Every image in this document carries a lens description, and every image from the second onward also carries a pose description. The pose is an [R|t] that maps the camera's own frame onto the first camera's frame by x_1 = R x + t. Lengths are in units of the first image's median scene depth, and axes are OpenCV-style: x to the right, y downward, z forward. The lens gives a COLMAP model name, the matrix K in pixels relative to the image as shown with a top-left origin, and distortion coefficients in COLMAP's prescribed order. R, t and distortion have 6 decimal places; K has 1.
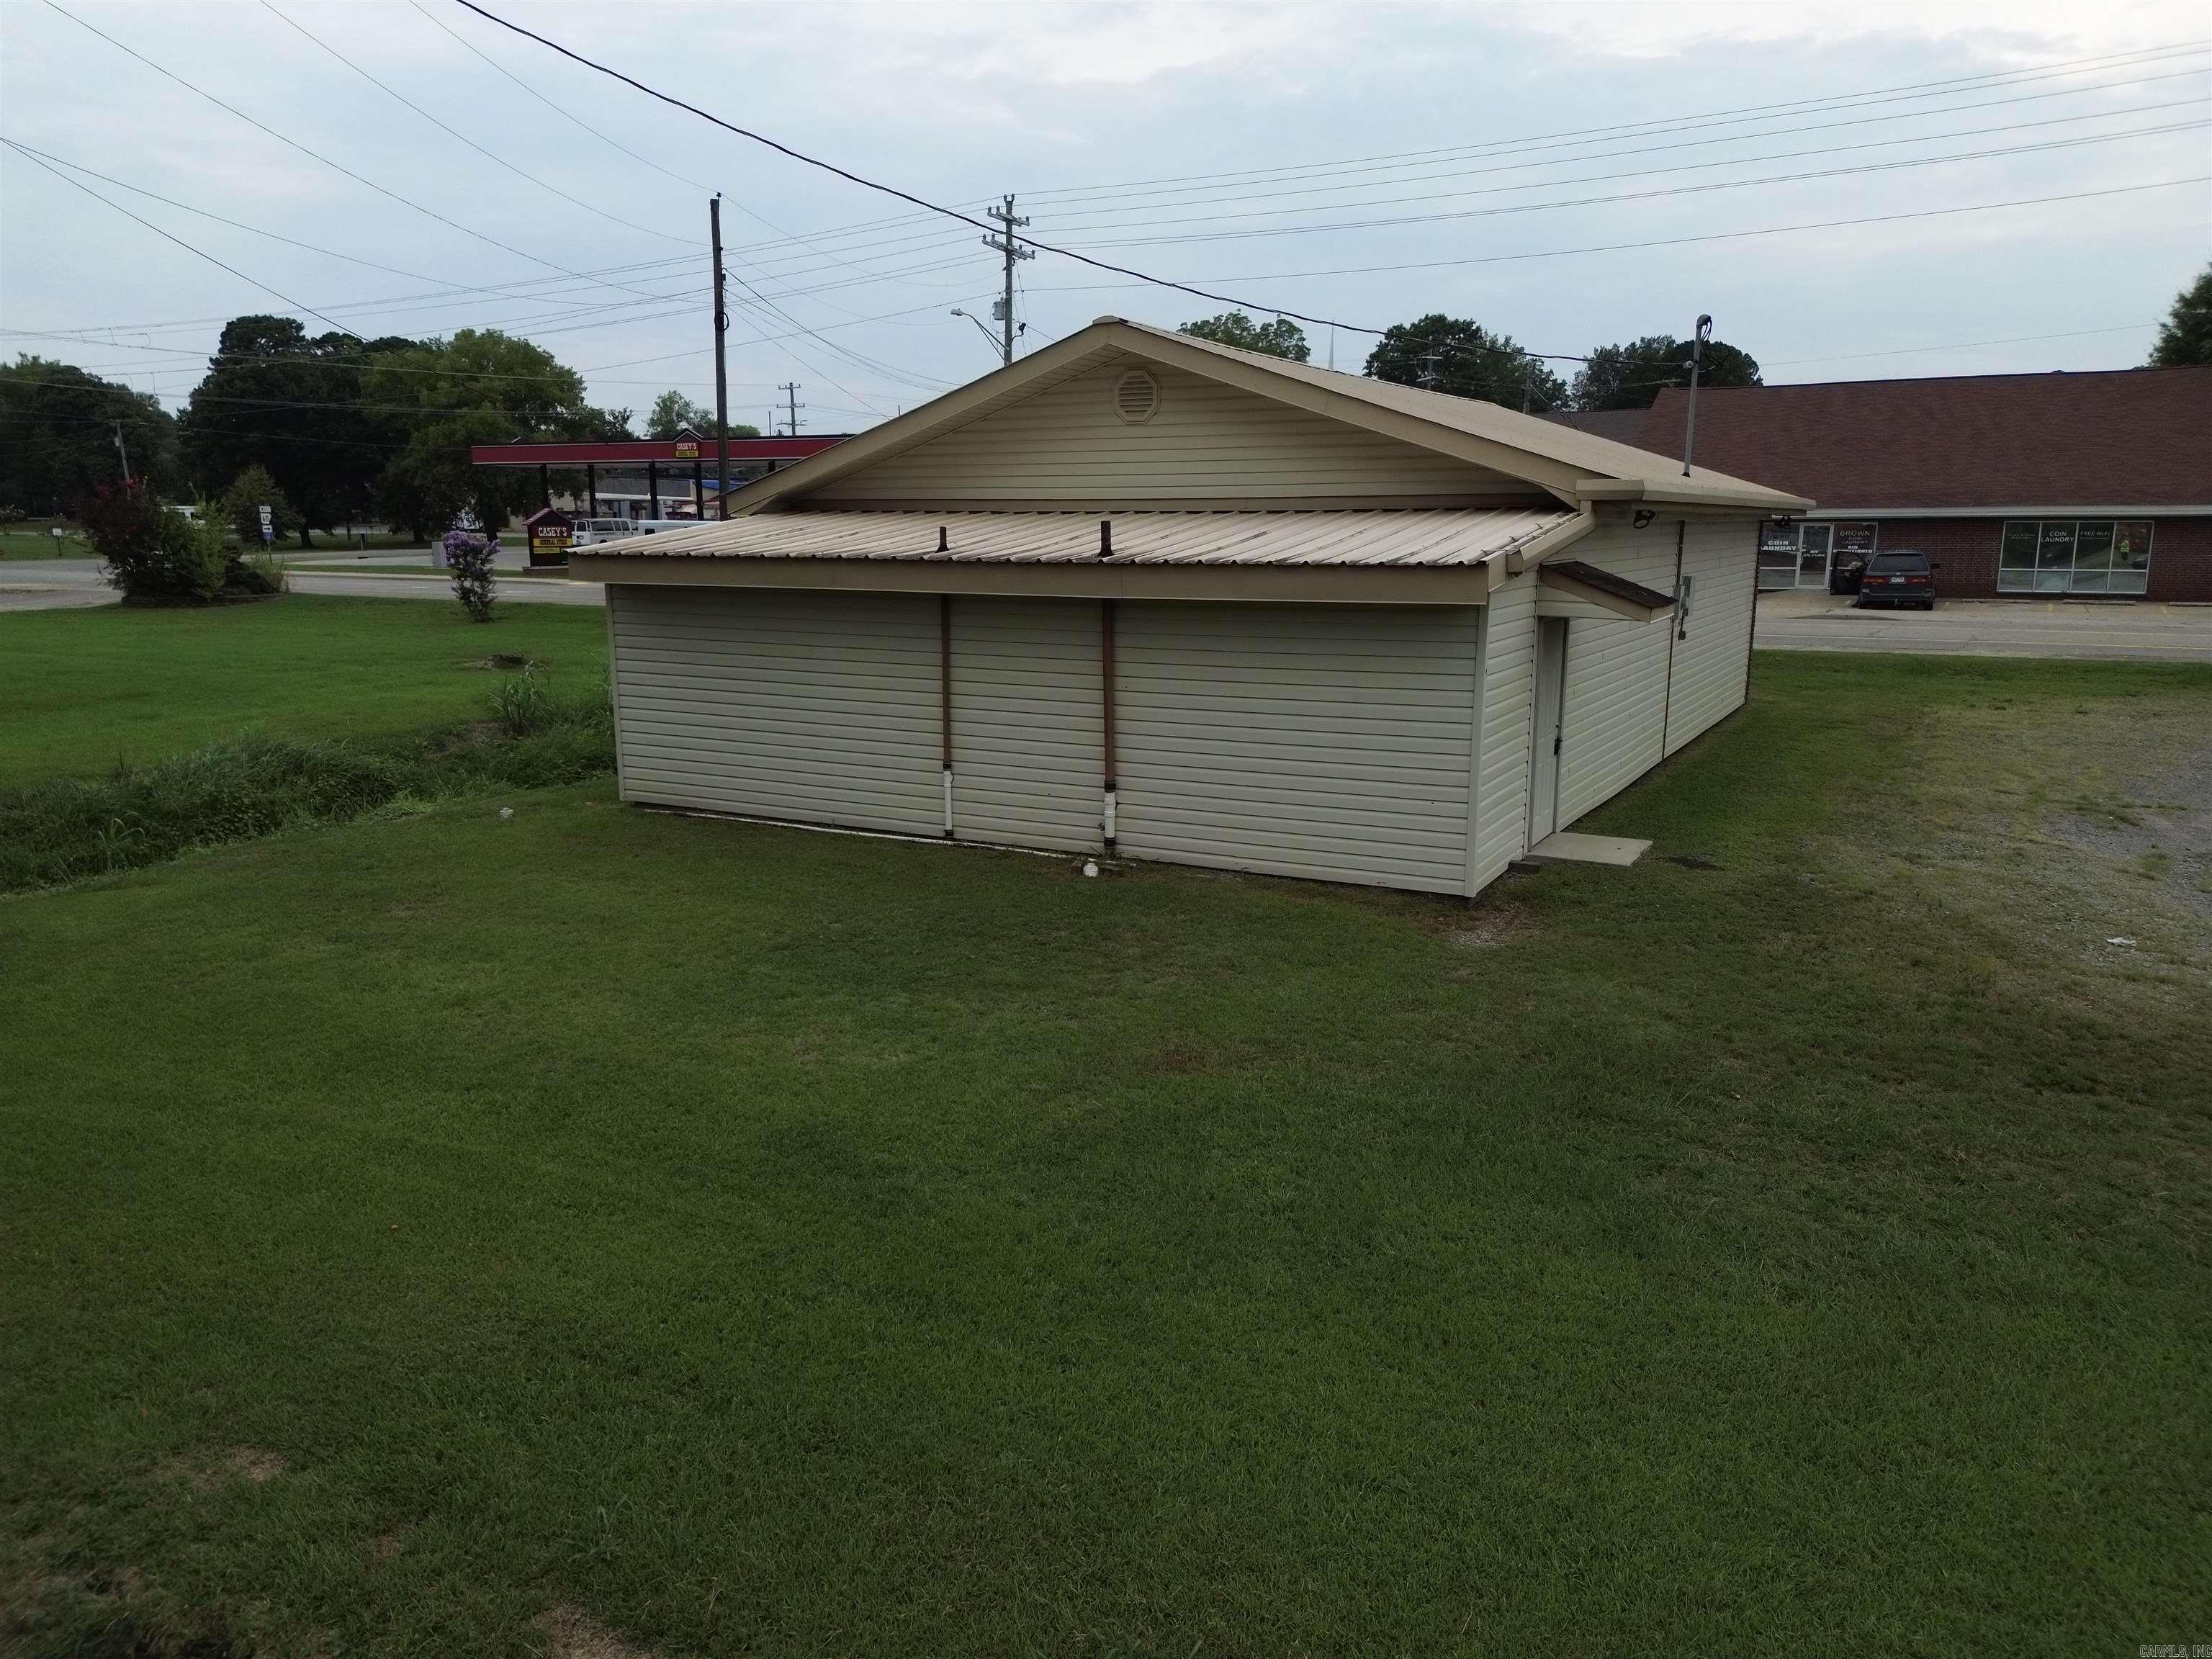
lens RADIAL K [[1541.3, 0, 1120.6], [0, 1541.3, 822.5], [0, 0, 1]] dist [0.035826, -0.028795]
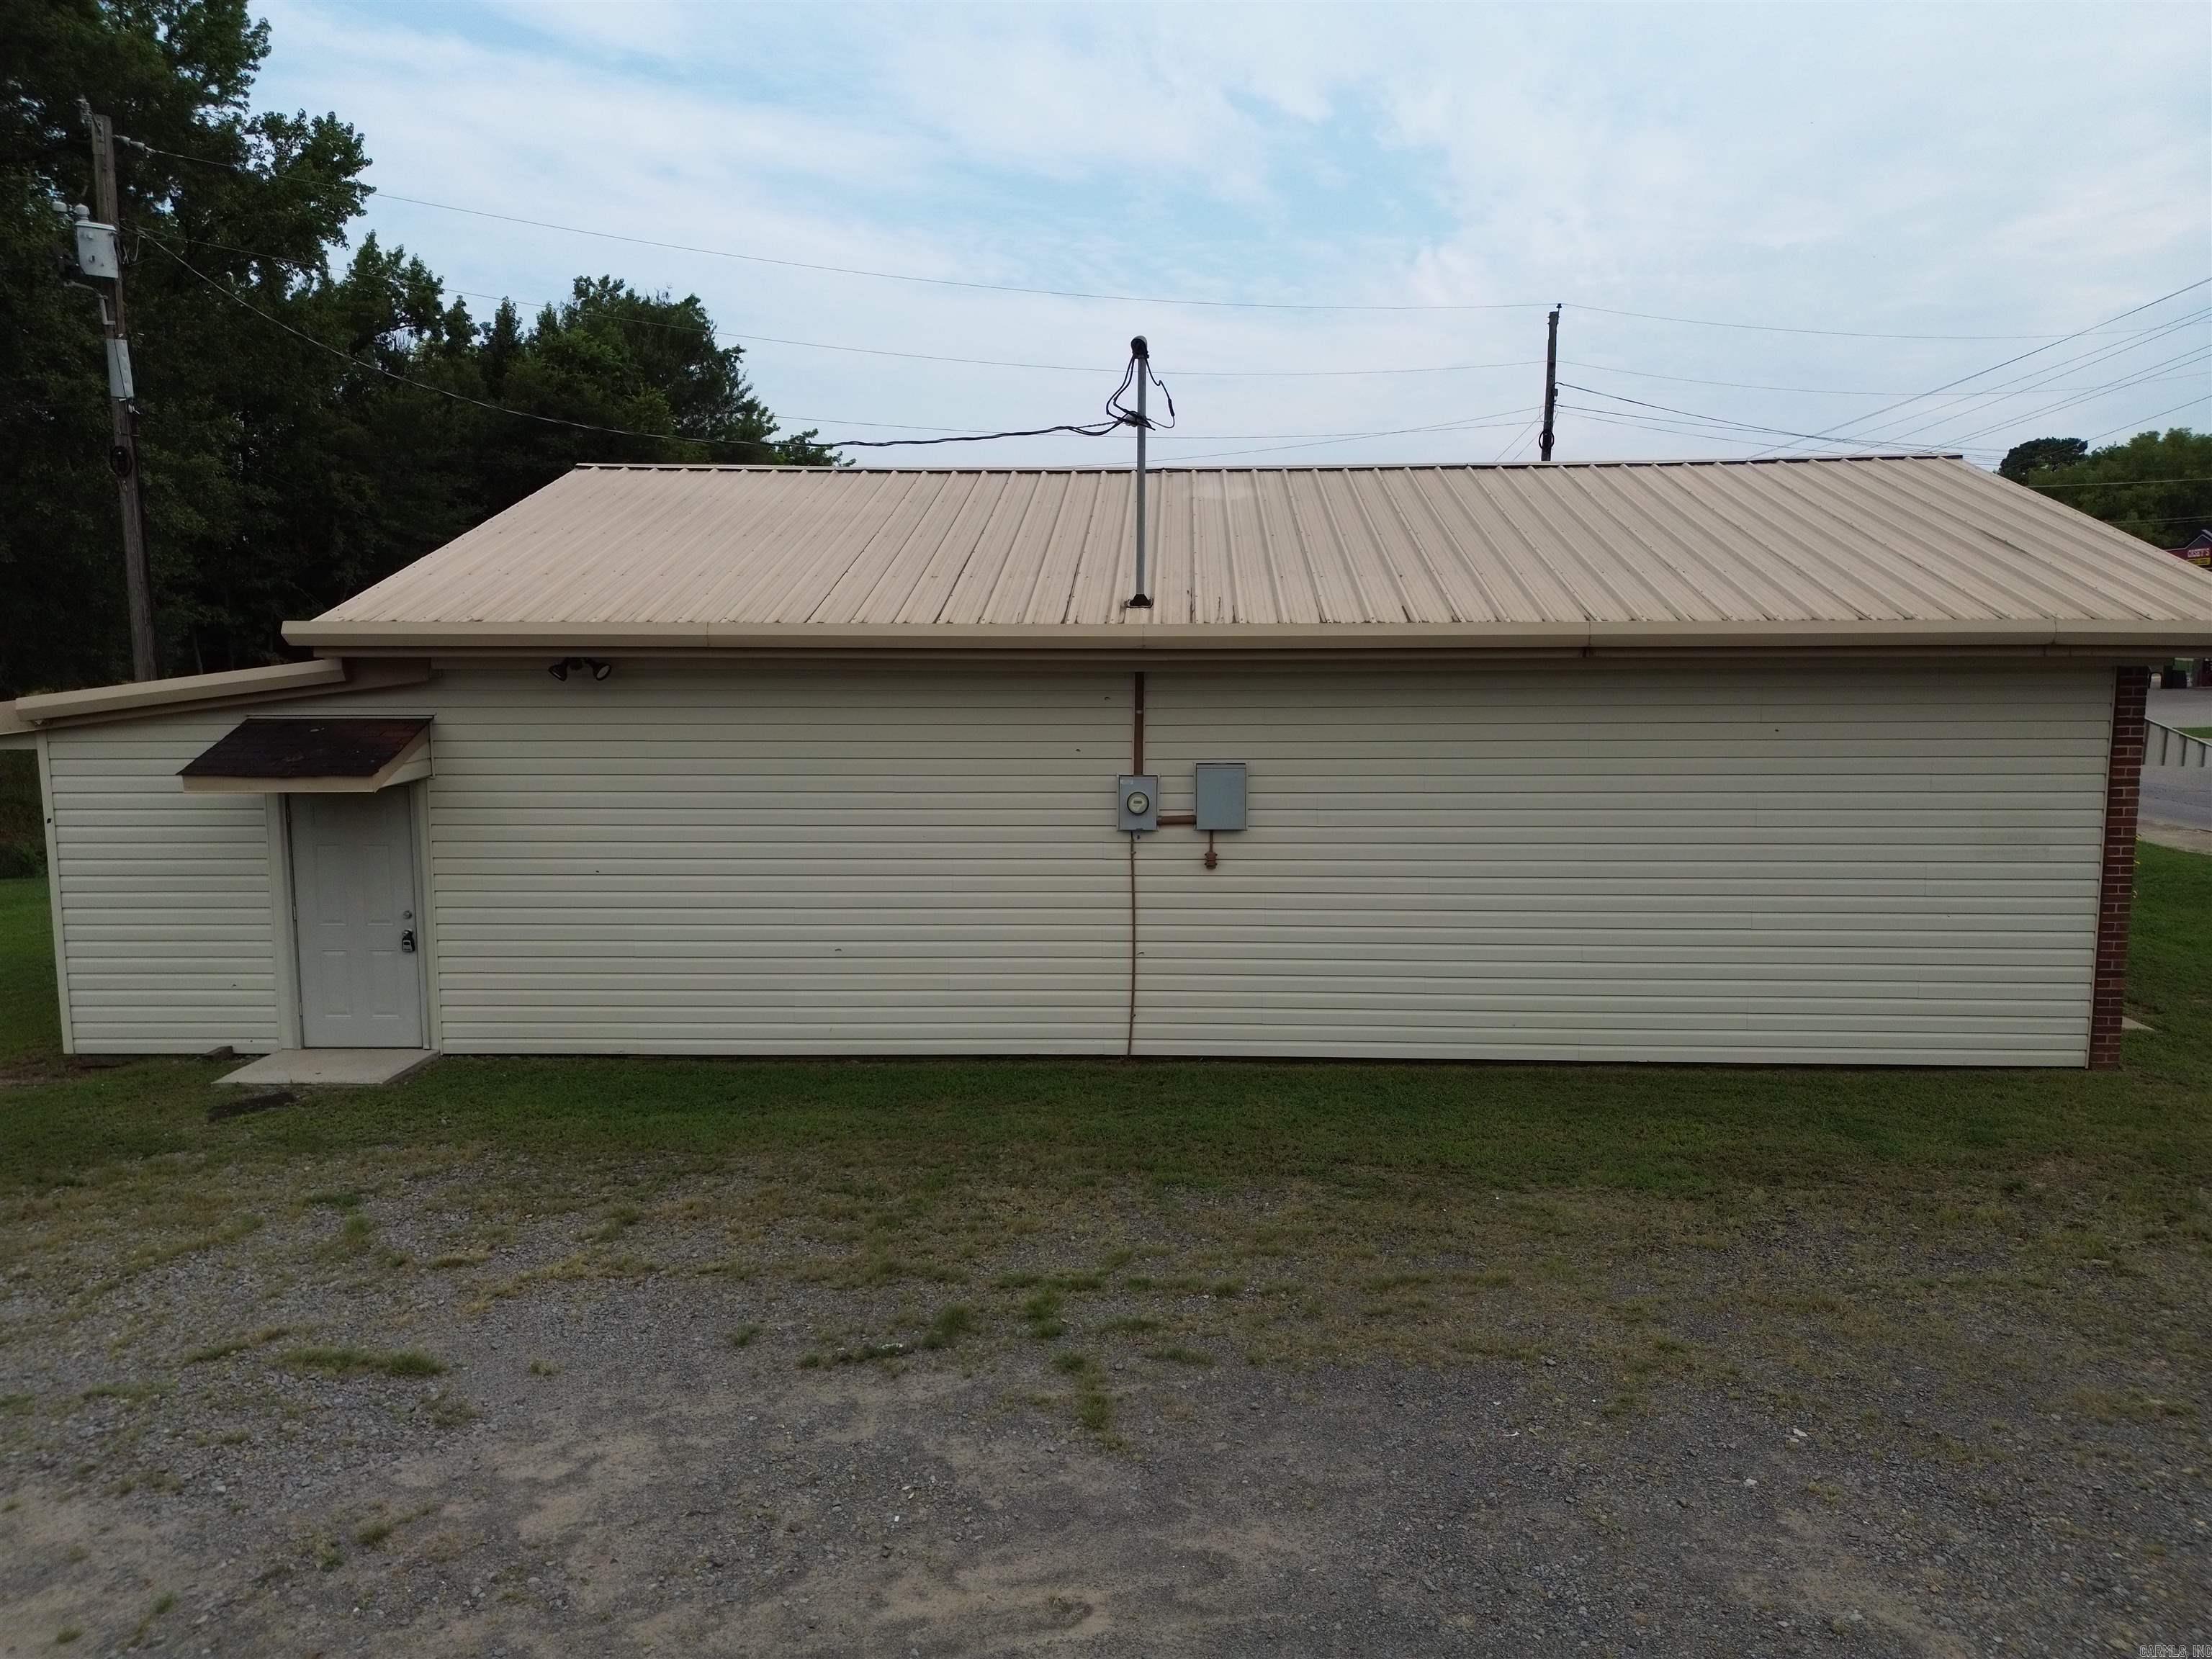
lens RADIAL K [[1541.3, 0, 1102.6], [0, 1541.3, 834.0], [0, 0, 1]] dist [0.035826, -0.028795]
pose [[0.434560, 0.108310, -0.894107, 0.287431], [-0.171109, 0.984590, 0.036107, -0.048763], [0.884240, 0.137299, 0.446396, 0.234231]]
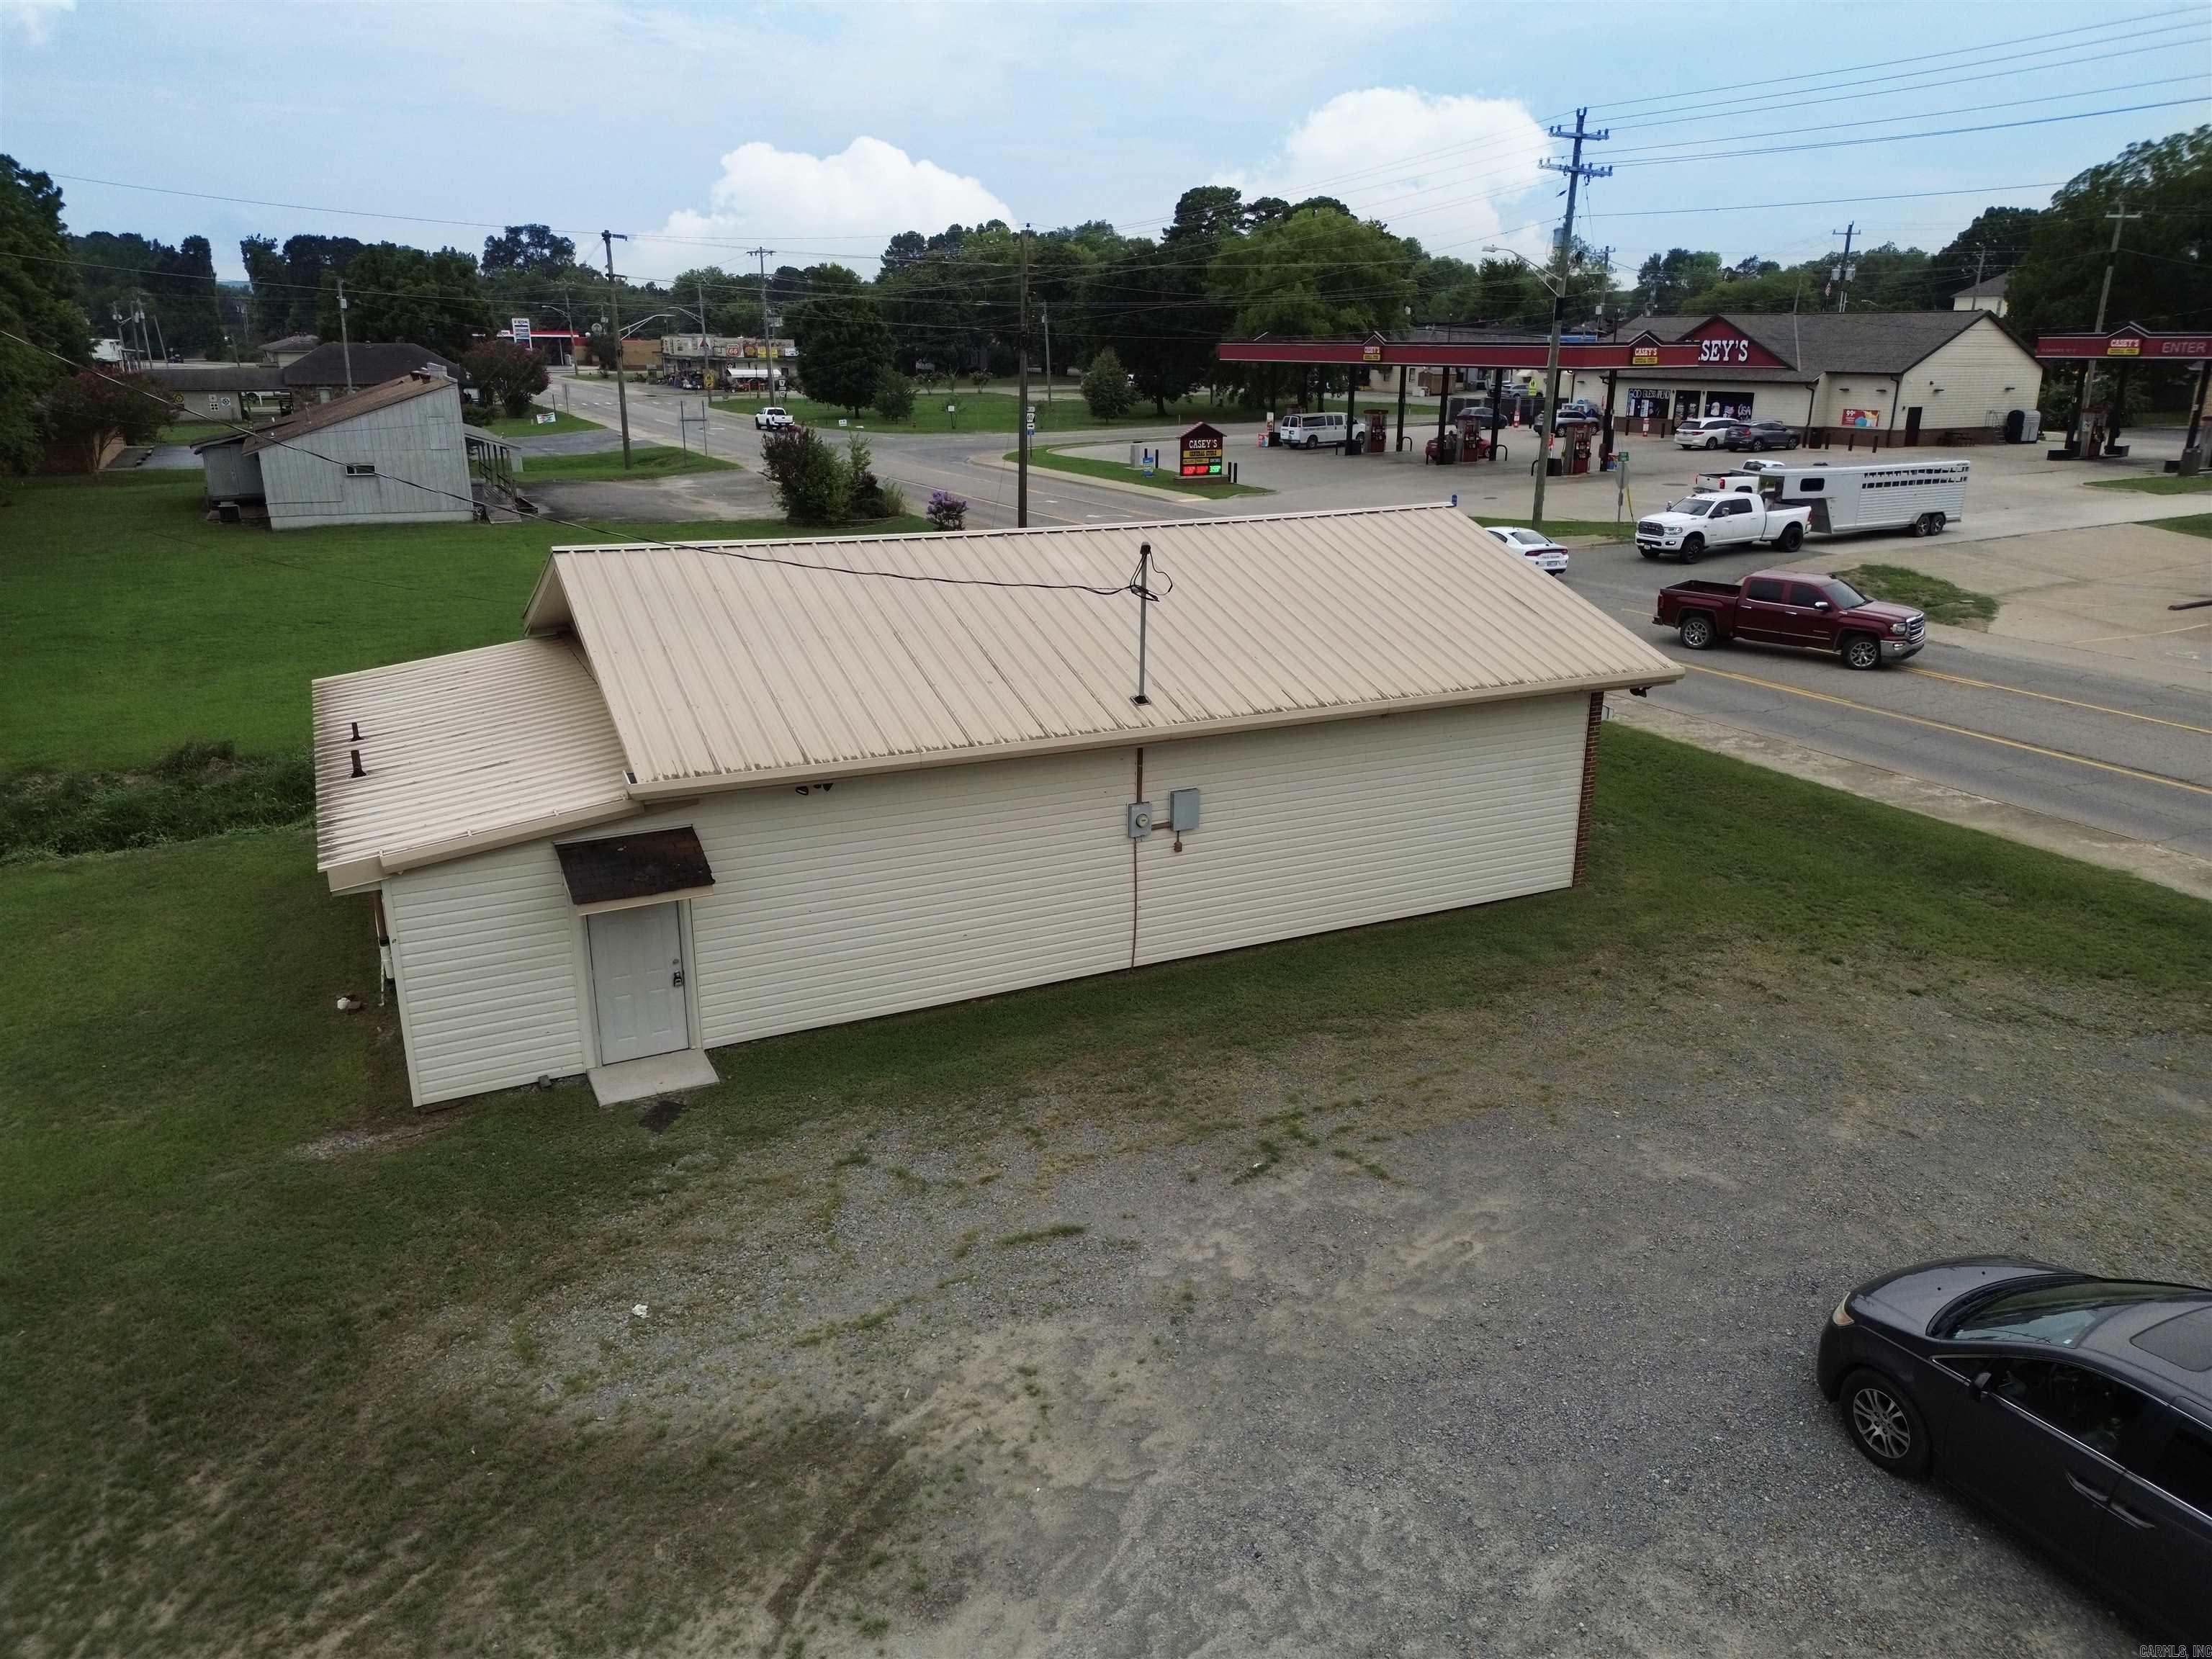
lens RADIAL K [[1541.3, 0, 1086.4], [0, 1541.3, 829.0], [0, 0, 1]] dist [0.035826, -0.028795]
pose [[0.804486, 0.179894, -0.566074, 0.286248], [-0.114081, 0.982086, 0.149973, -0.090624], [0.582913, -0.056073, 0.810598, 0.061114]]
